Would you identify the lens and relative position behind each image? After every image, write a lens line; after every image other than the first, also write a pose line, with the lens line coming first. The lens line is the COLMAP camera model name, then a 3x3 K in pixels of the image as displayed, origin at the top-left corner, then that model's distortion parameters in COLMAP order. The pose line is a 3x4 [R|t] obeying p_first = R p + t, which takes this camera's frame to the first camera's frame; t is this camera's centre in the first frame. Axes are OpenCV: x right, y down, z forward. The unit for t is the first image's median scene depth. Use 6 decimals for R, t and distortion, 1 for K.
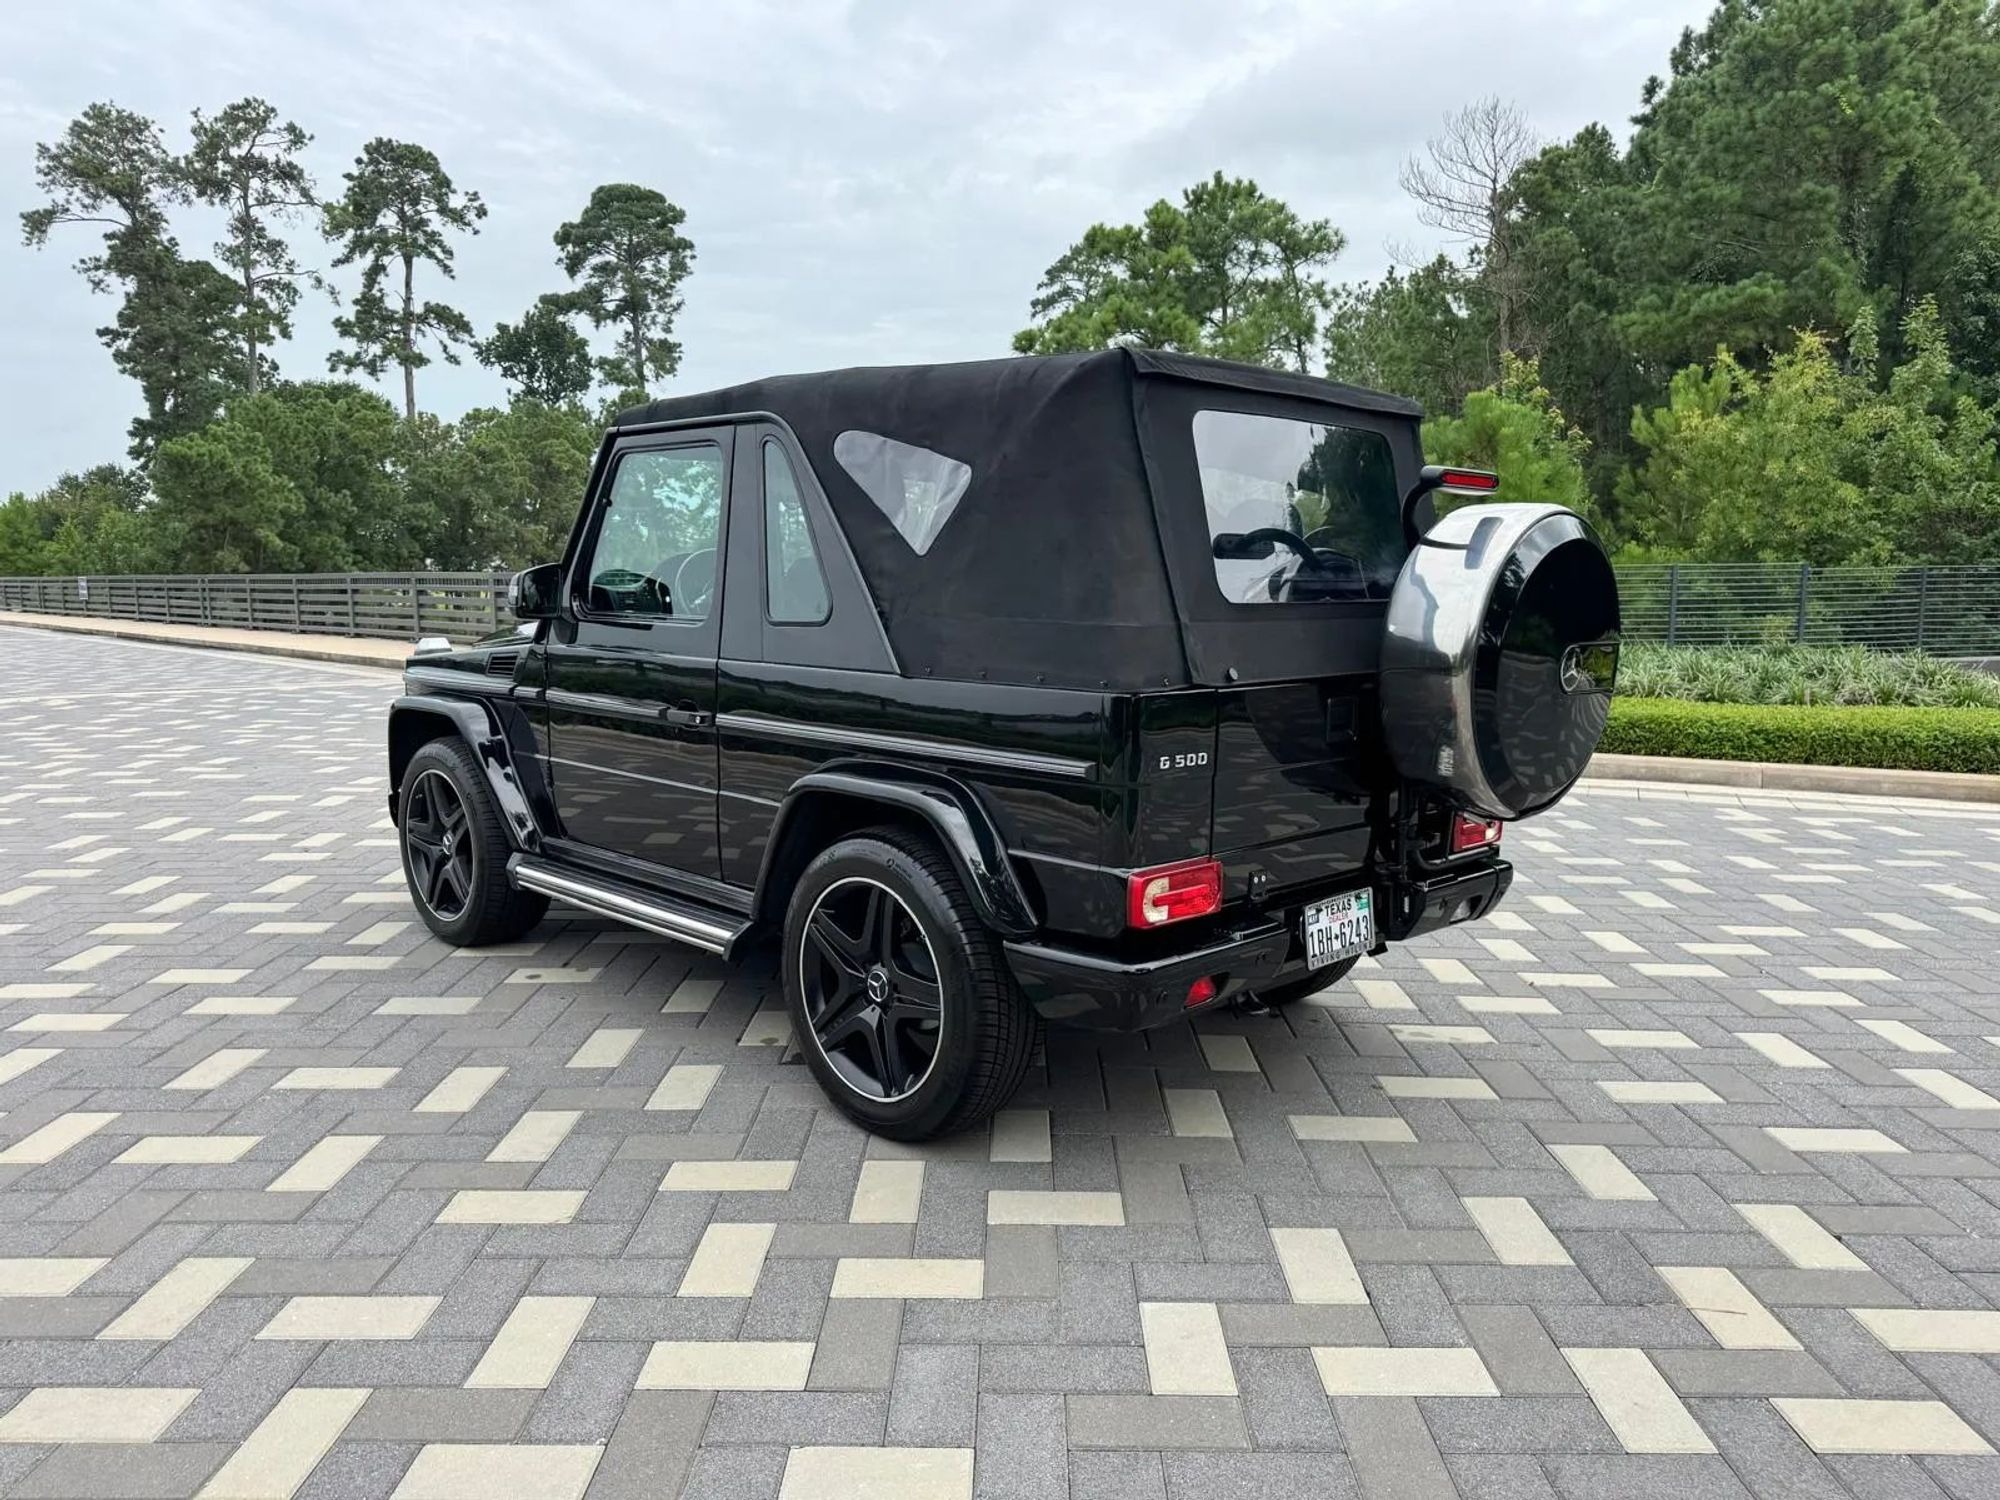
lens RADIAL K [[1407.2, 0, 993.2], [0, 1407.2, 749.2], [0, 0, 1]] dist [0.030151, -0.036599]
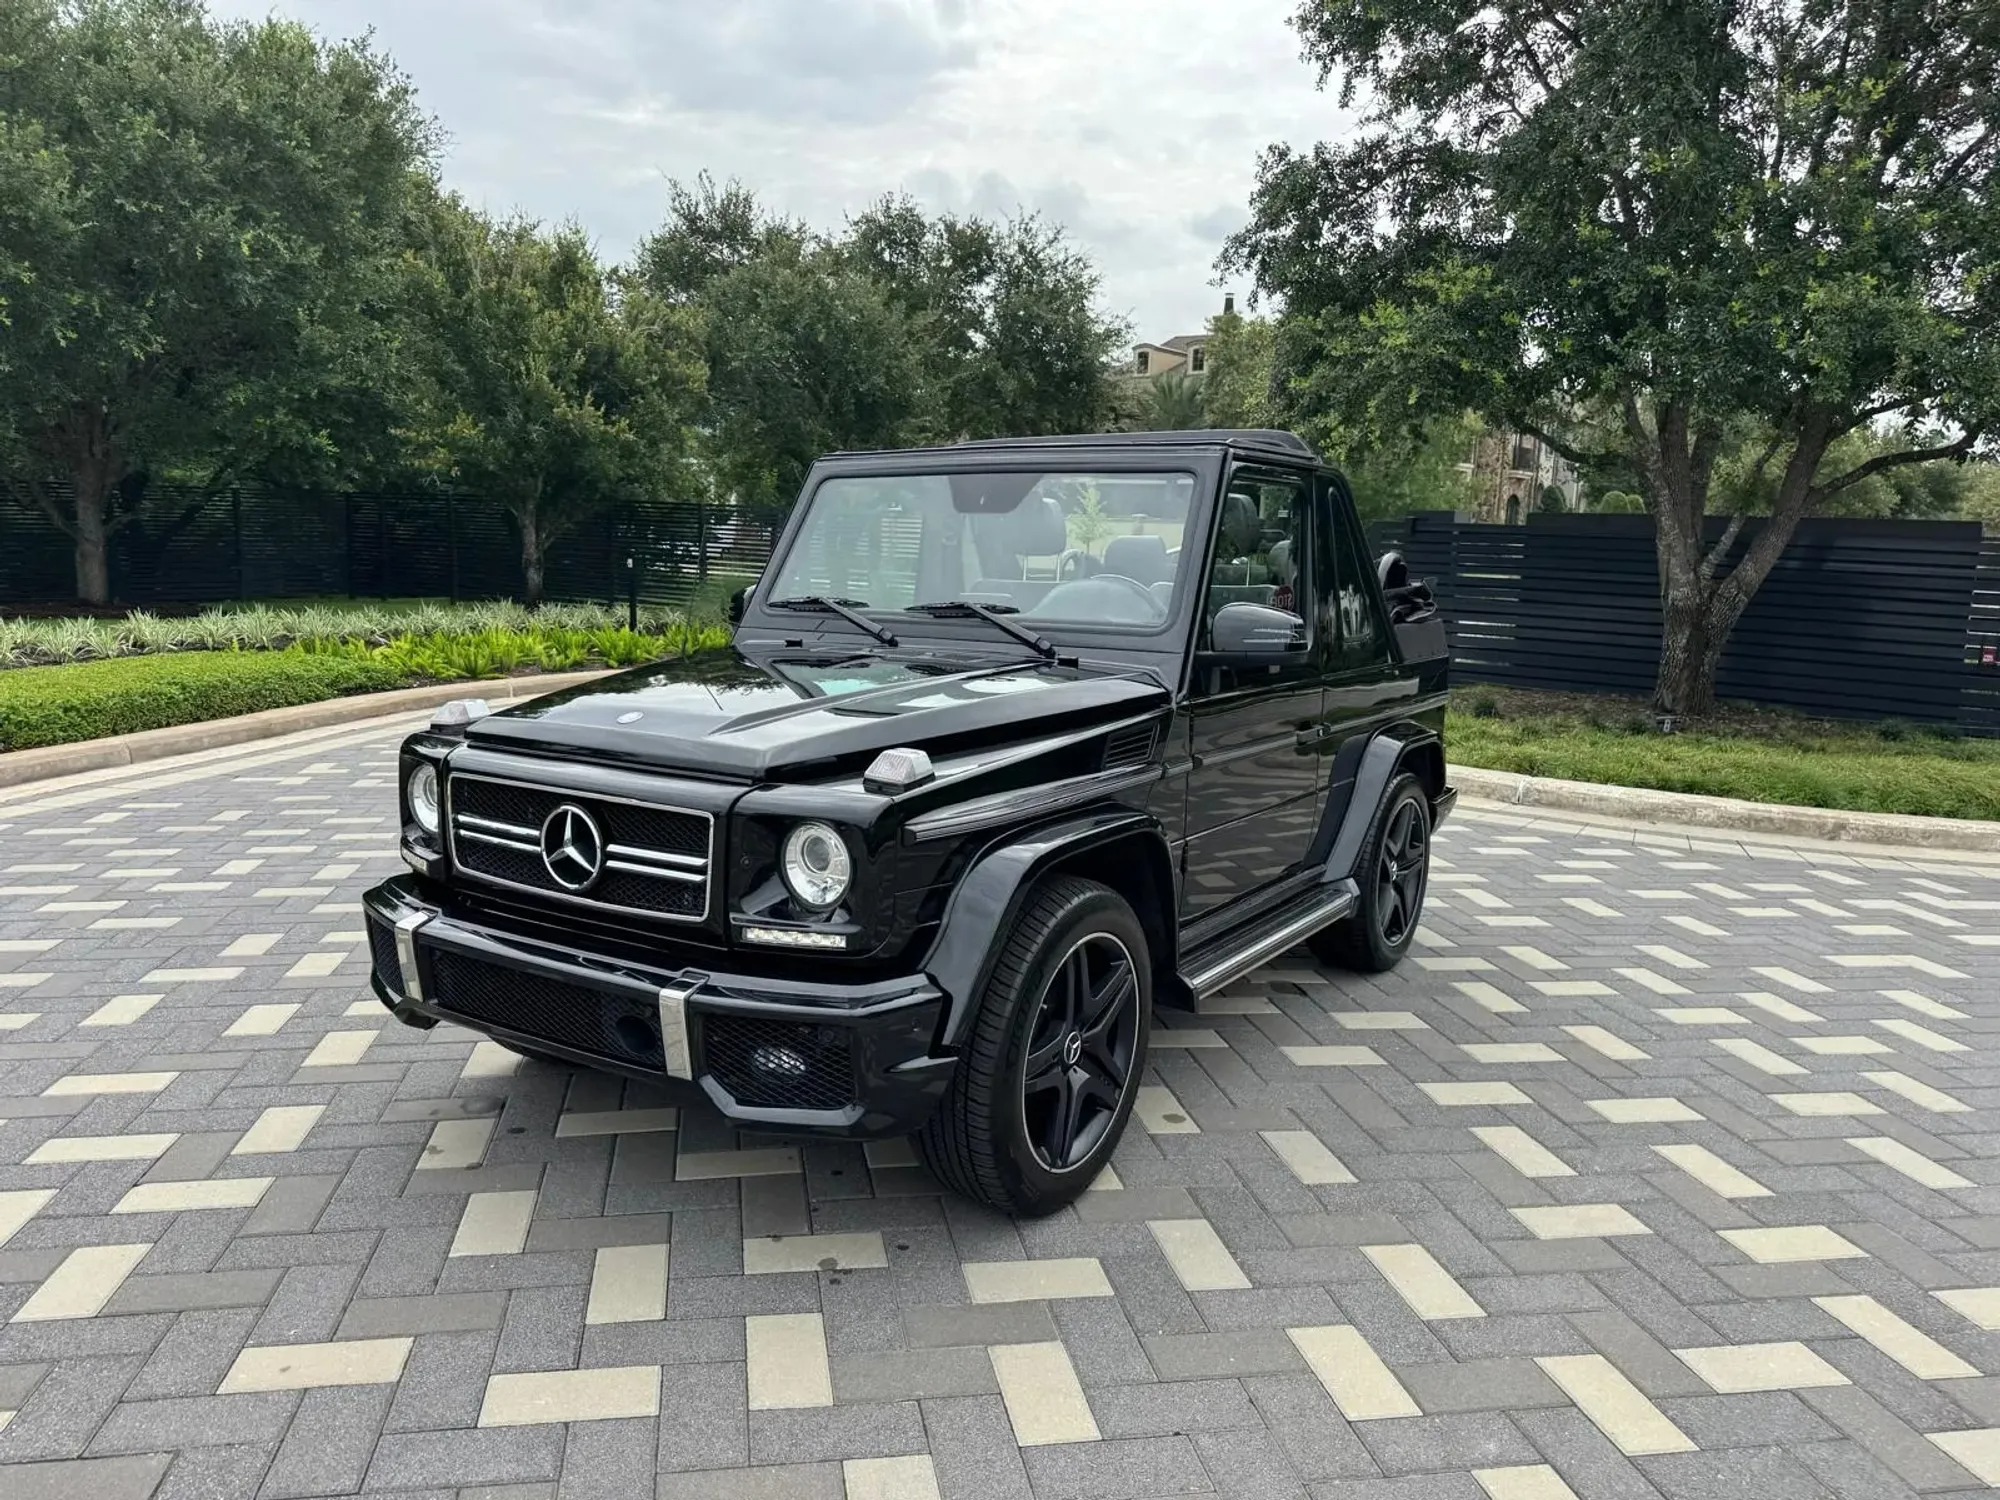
lens RADIAL K [[1405.5, 0, 992.5], [0, 1405.5, 775.6], [0, 0, 1]] dist [0.026934, -0.035648]
pose [[-0.207606, -0.169849, 0.963354, -0.142591], [0.094552, 0.976715, 0.192581, -0.026165], [-0.973632, 0.131069, -0.186713, 0.168405]]
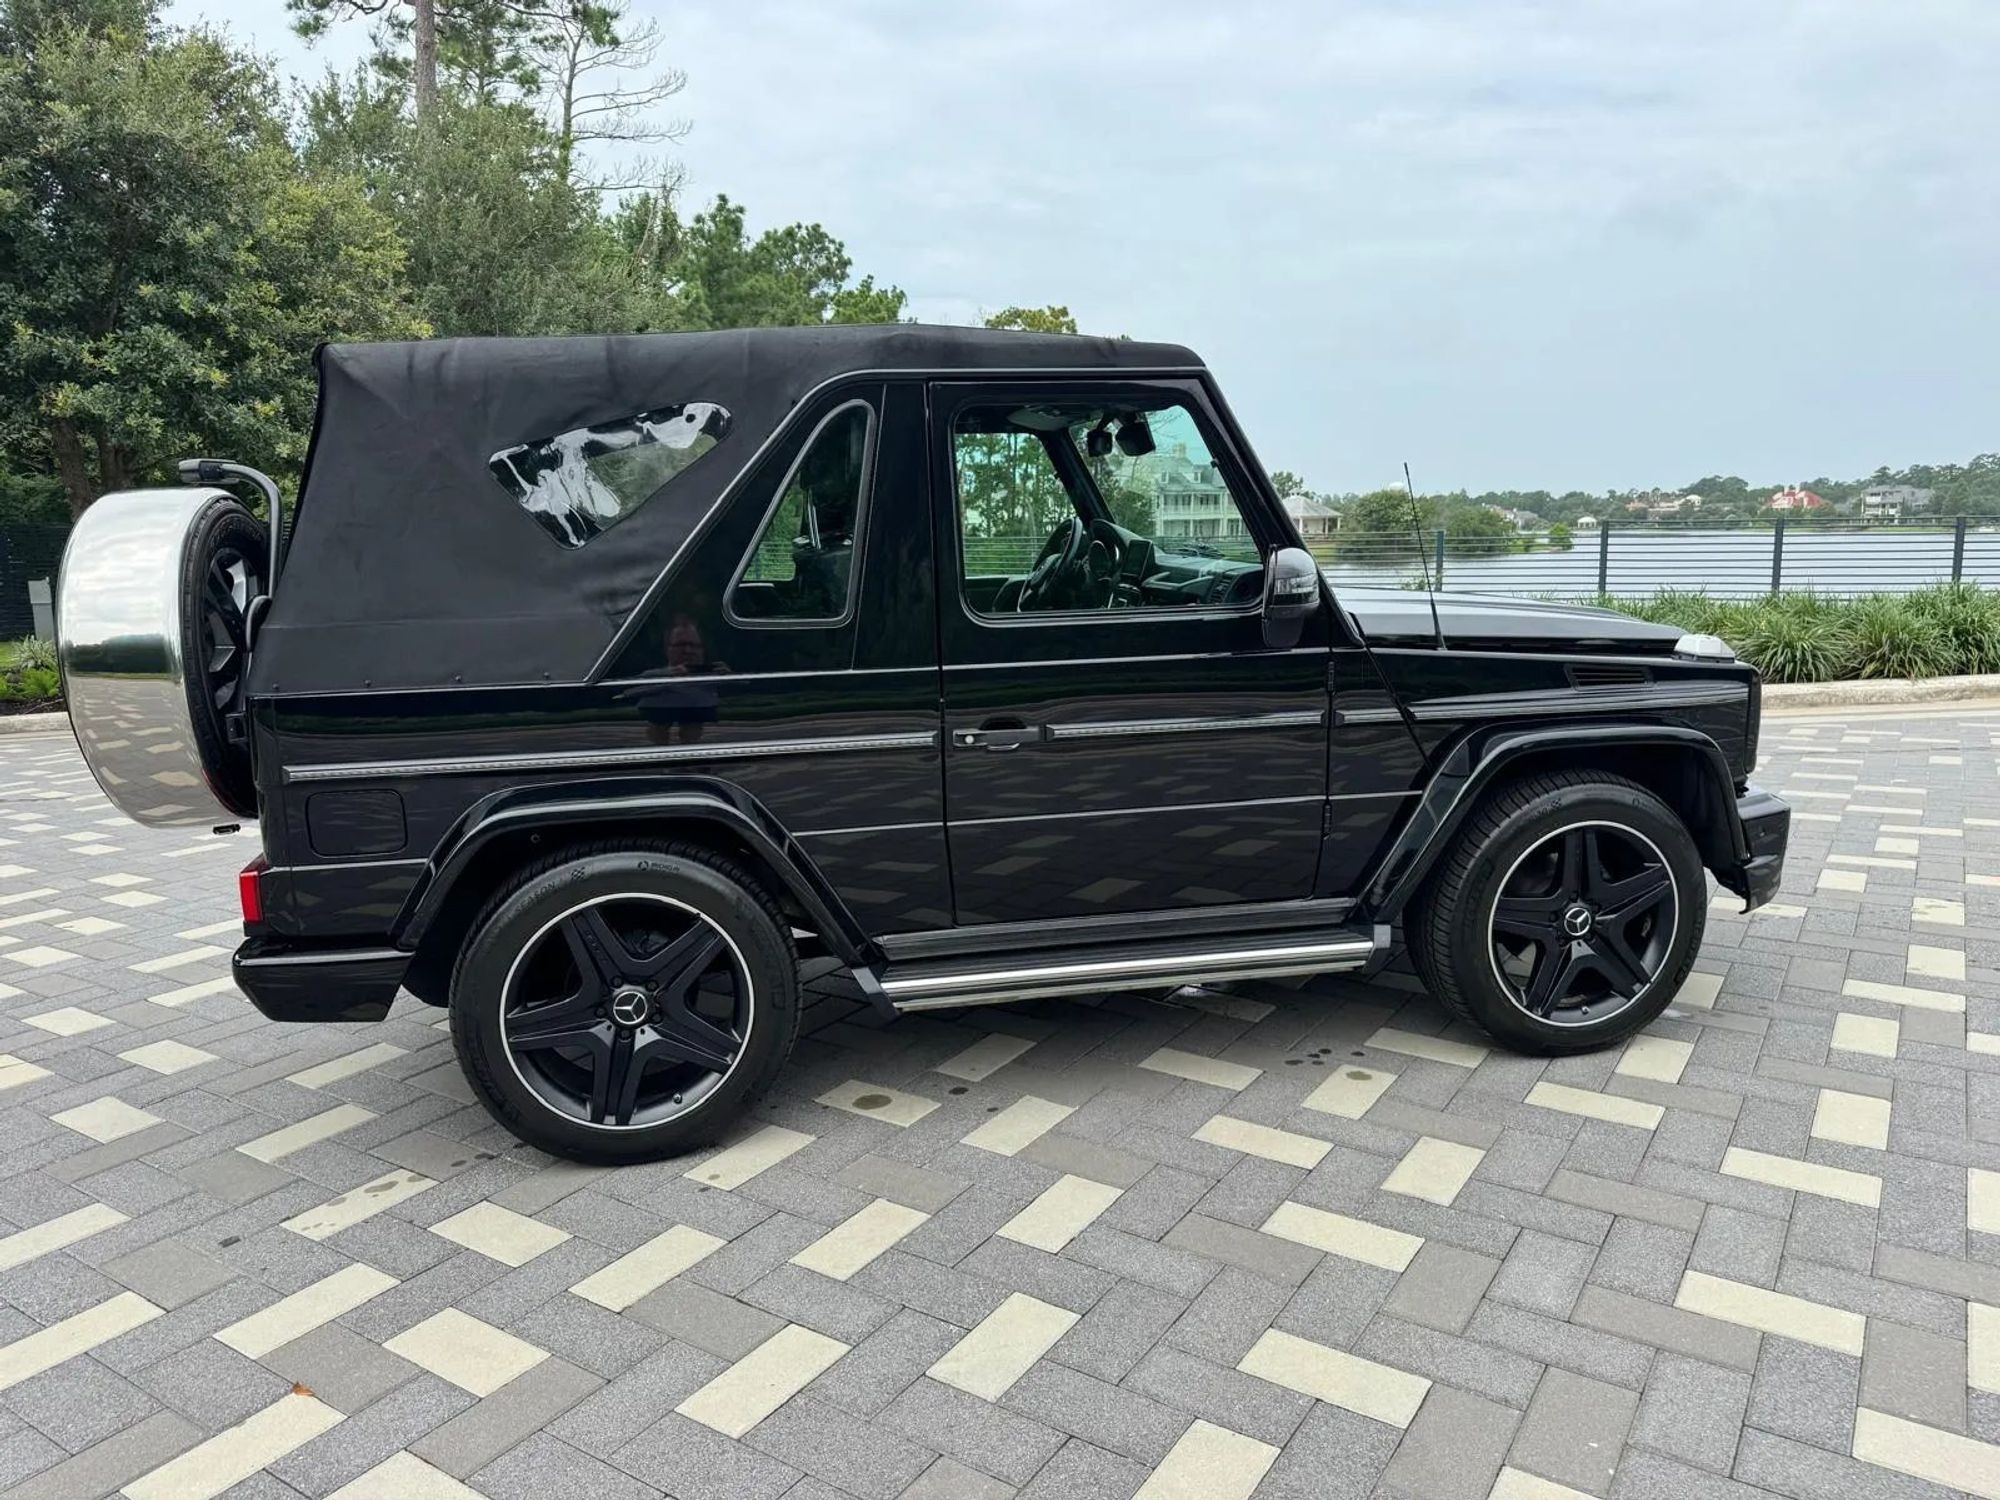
lens RADIAL K [[1409.2, 0, 1002.1], [0, 1409.2, 755.4], [0, 0, 1]] dist [0.020381, -0.038505]
pose [[-0.541524, 0.149619, -0.827264, 0.087488], [-0.089227, 0.968248, 0.233525, -0.027202], [0.835936, 0.200274, -0.510980, 0.198466]]
